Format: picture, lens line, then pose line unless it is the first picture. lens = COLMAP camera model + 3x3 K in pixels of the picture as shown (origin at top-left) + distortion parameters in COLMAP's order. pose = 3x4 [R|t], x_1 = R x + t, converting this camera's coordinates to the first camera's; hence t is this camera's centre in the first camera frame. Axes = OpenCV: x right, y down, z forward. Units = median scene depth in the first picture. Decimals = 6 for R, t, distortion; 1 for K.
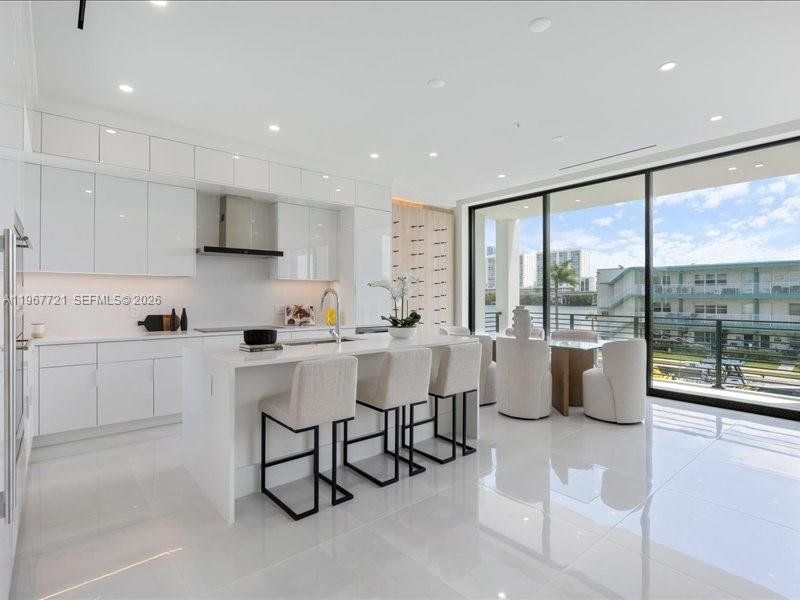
lens RADIAL K [[409.2, 0, 404.3], [0, 409.2, 298.3], [0, 0, 1]] dist [0.001054, 0.000071]
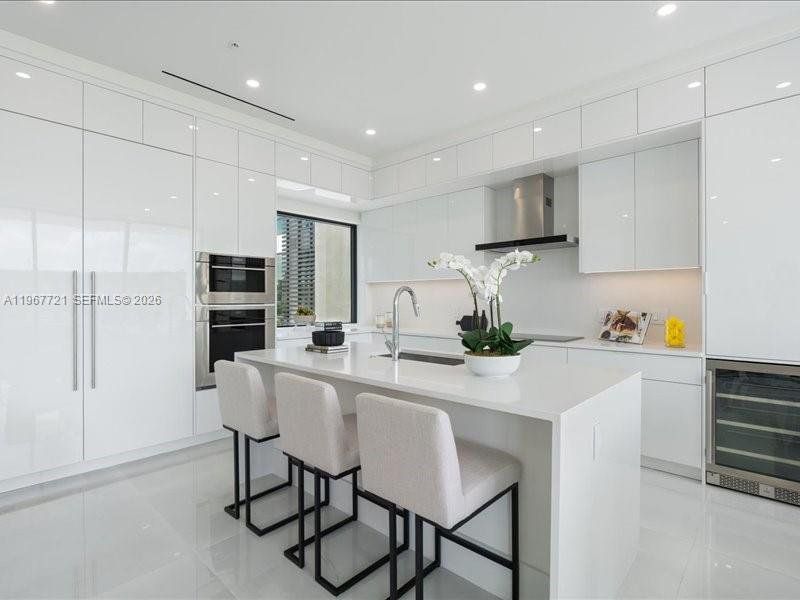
lens RADIAL K [[409.2, 0, 404.3], [0, 409.2, 298.3], [0, 0, 1]] dist [0.001054, 0.000071]
pose [[0.124779, -0.010704, -0.992127, 0.354057], [-0.005577, 0.999918, -0.011489, 0.007531], [0.992169, 0.006967, 0.124710, 0.606579]]
